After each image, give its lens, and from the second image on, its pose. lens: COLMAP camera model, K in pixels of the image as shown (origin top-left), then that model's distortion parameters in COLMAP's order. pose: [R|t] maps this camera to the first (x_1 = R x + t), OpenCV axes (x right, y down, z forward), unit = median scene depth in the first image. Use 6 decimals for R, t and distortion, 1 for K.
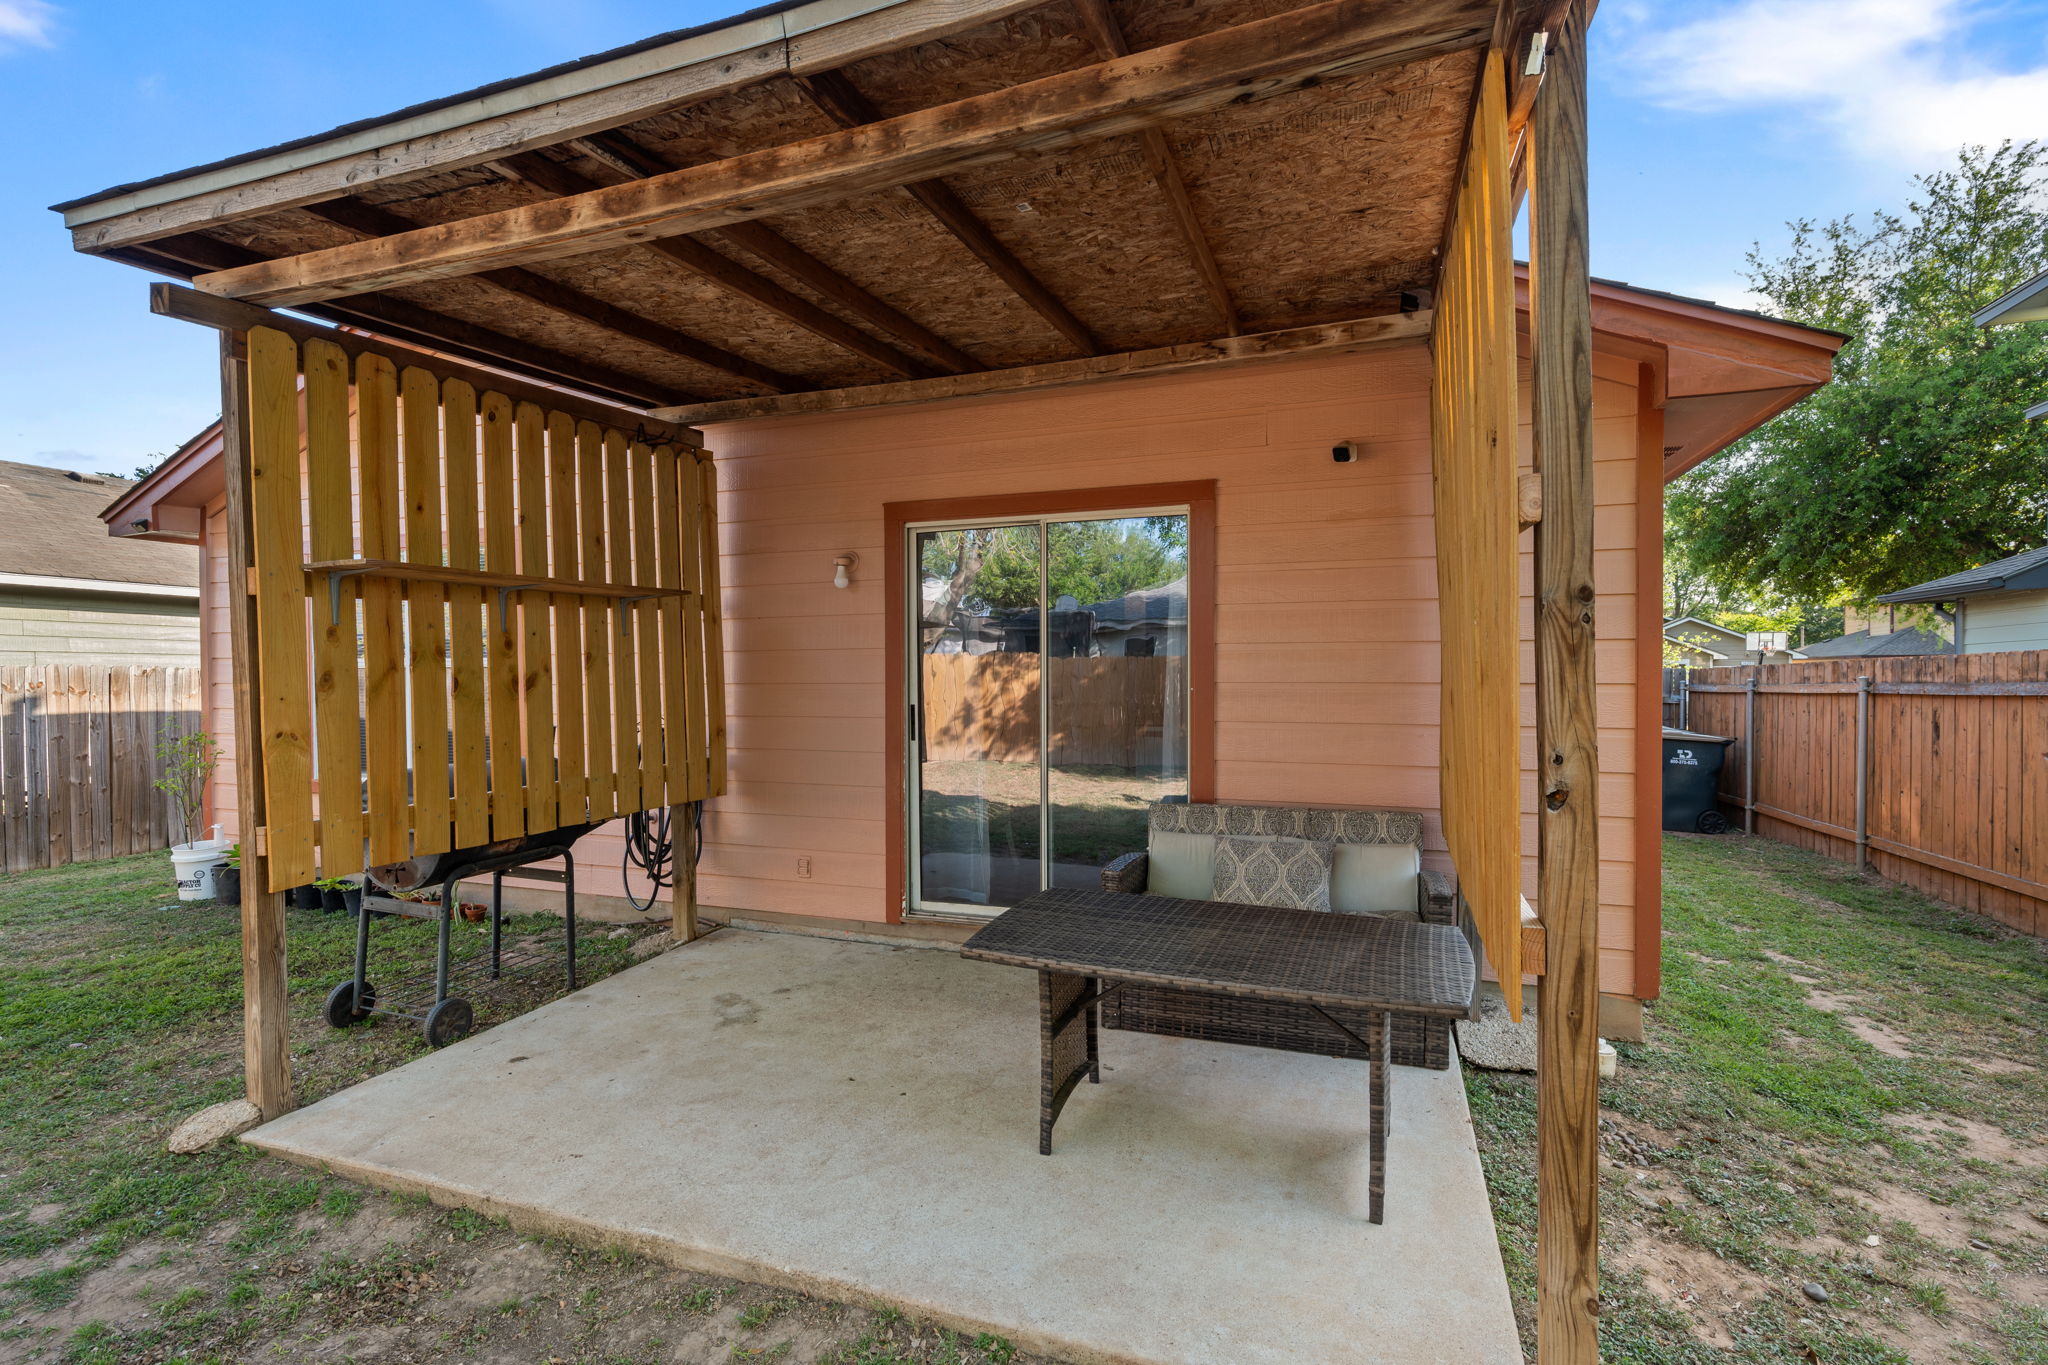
lens RADIAL K [[797.9, 0, 1023.7], [0, 797.9, 687.7], [0, 0, 1]] dist [-0.000120, -0.000289]
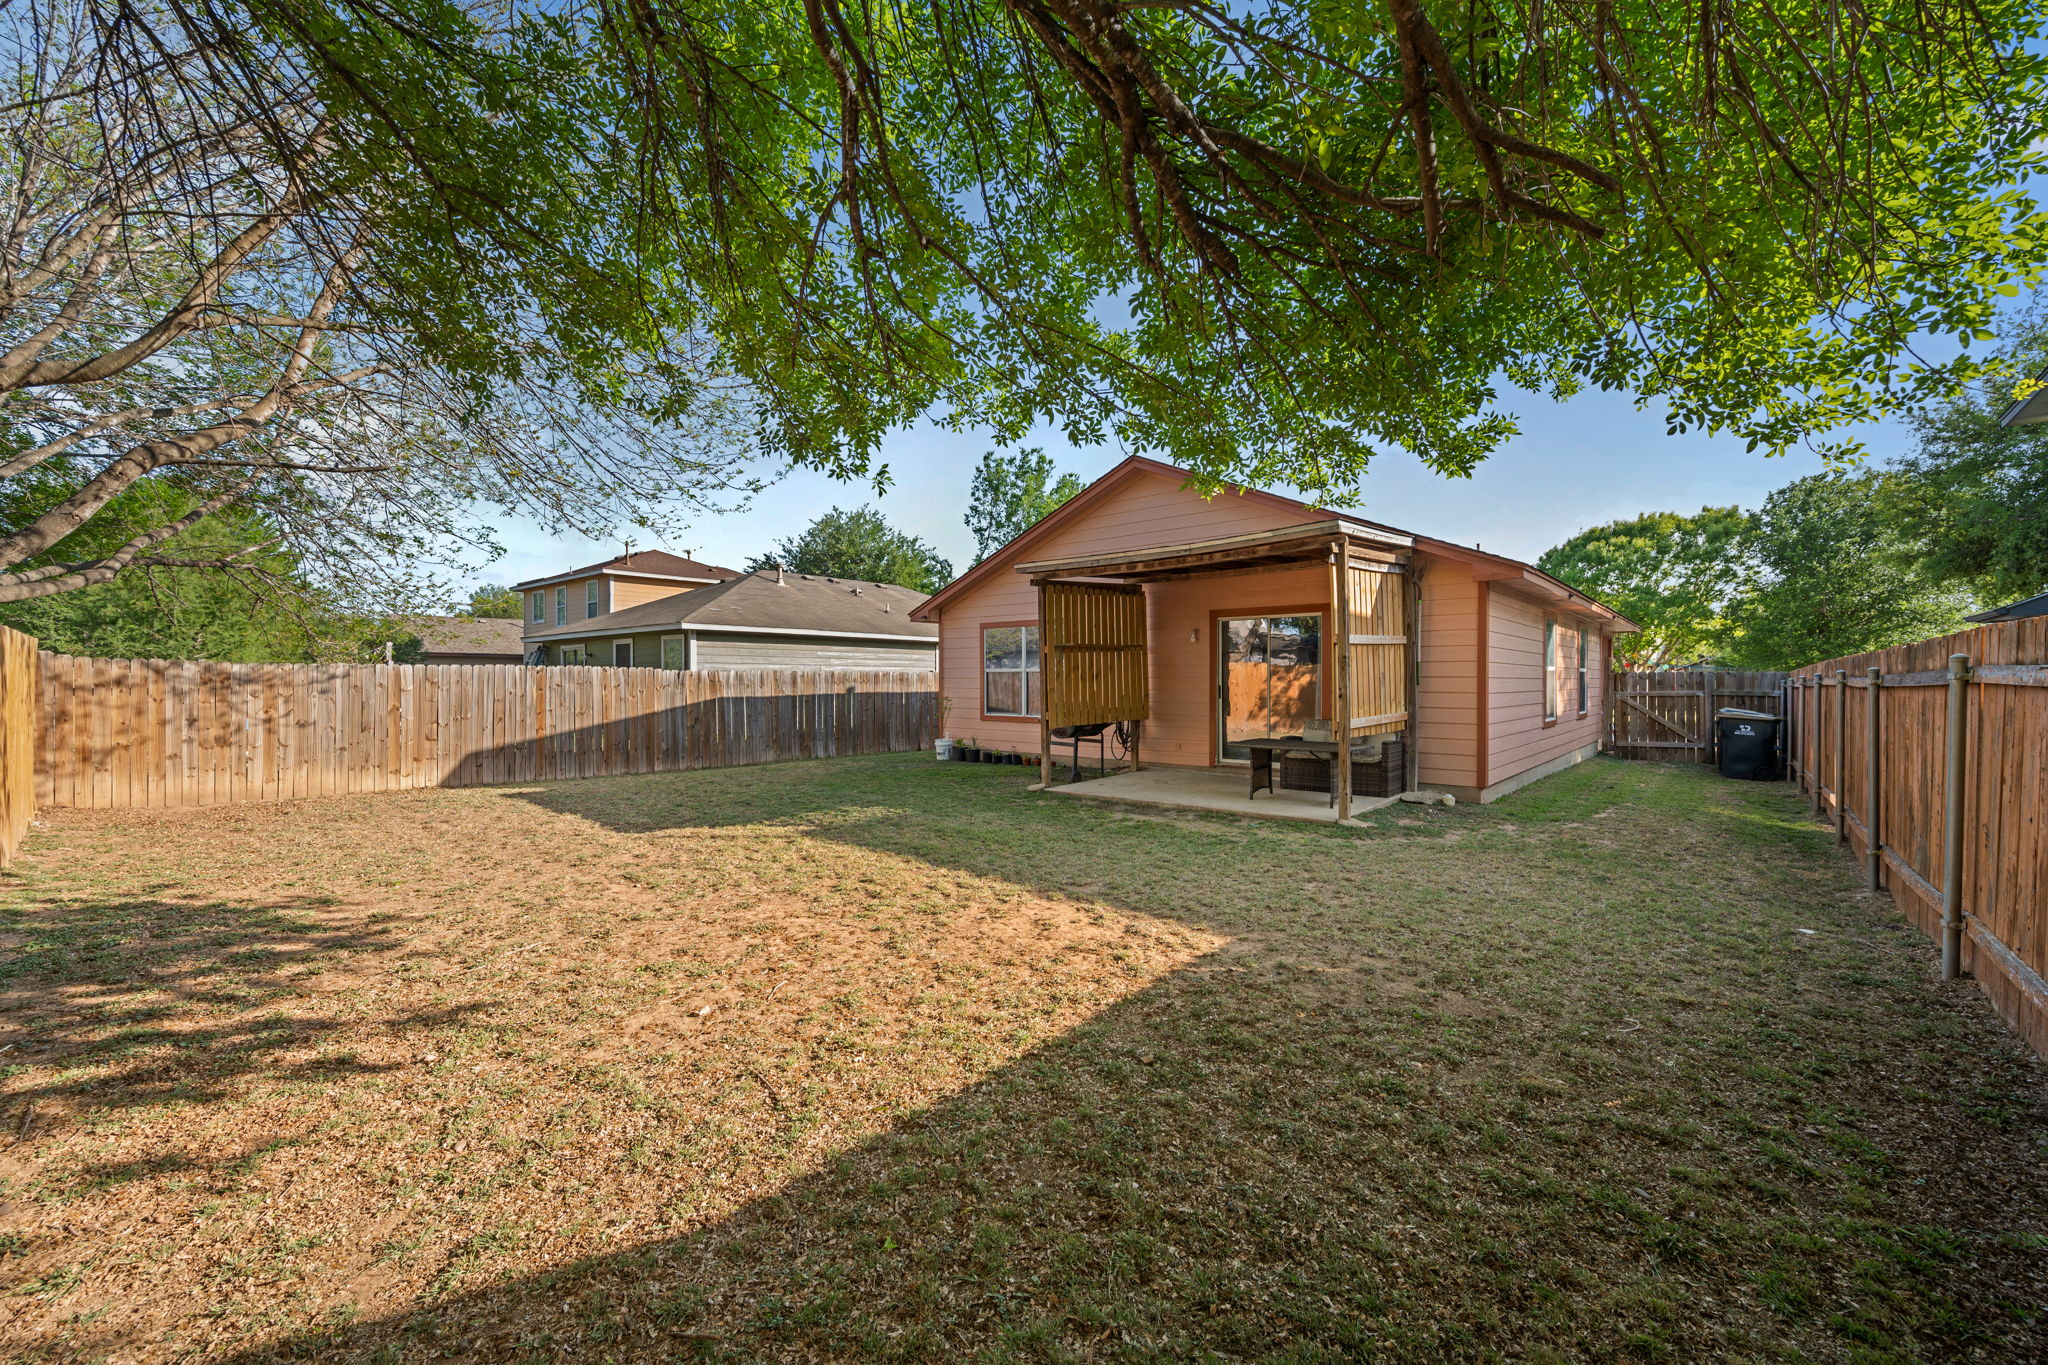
lens RADIAL K [[797.9, 0, 1023.7], [0, 797.9, 687.7], [0, 0, 1]] dist [-0.000120, -0.000289]
pose [[0.922892, 0.005587, -0.385018, 0.272781], [-0.007447, 0.999967, -0.003339, 0.041113], [0.384987, 0.005949, 0.922903, -1.650801]]
